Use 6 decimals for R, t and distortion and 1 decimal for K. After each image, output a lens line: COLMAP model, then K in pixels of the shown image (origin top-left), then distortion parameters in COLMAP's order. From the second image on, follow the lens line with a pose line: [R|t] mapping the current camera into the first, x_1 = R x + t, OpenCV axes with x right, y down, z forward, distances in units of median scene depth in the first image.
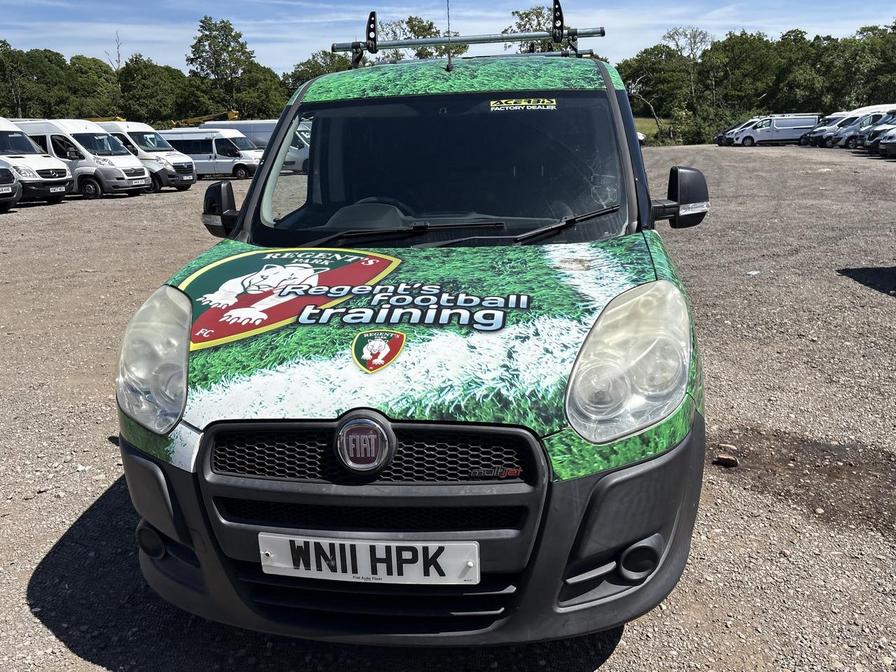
lens RADIAL K [[689.3, 0, 455.1], [0, 689.3, 328.0], [0, 0, 1]] dist [0.054246, -0.043232]
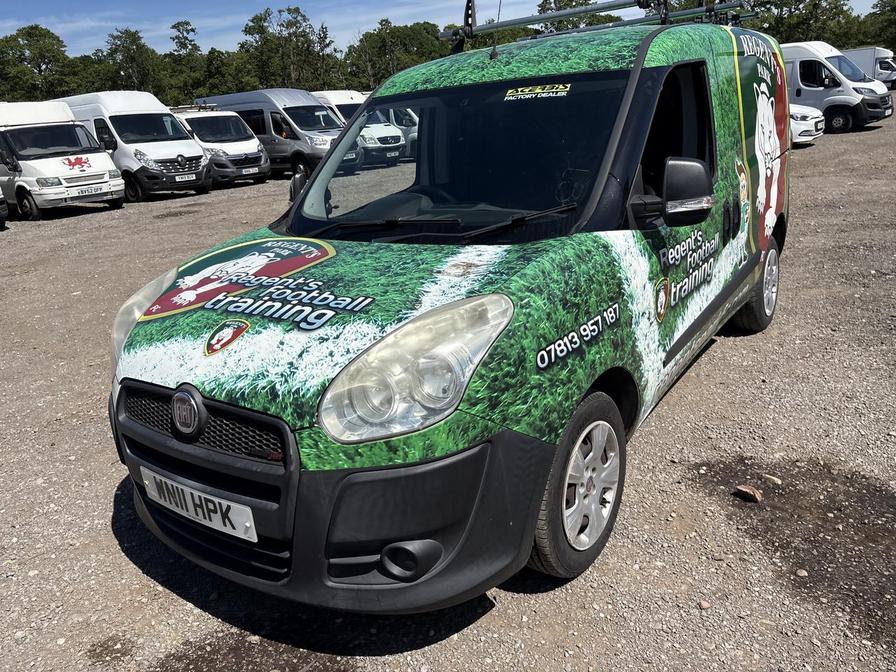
lens RADIAL K [[689.3, 0, 452.5], [0, 689.3, 334.6], [0, 0, 1]] dist [0.054246, -0.043232]
pose [[0.884196, 0.101979, -0.455848, 0.804381], [-0.067980, 0.993581, 0.090418, -0.110281], [0.462143, -0.048958, 0.885453, 0.116654]]
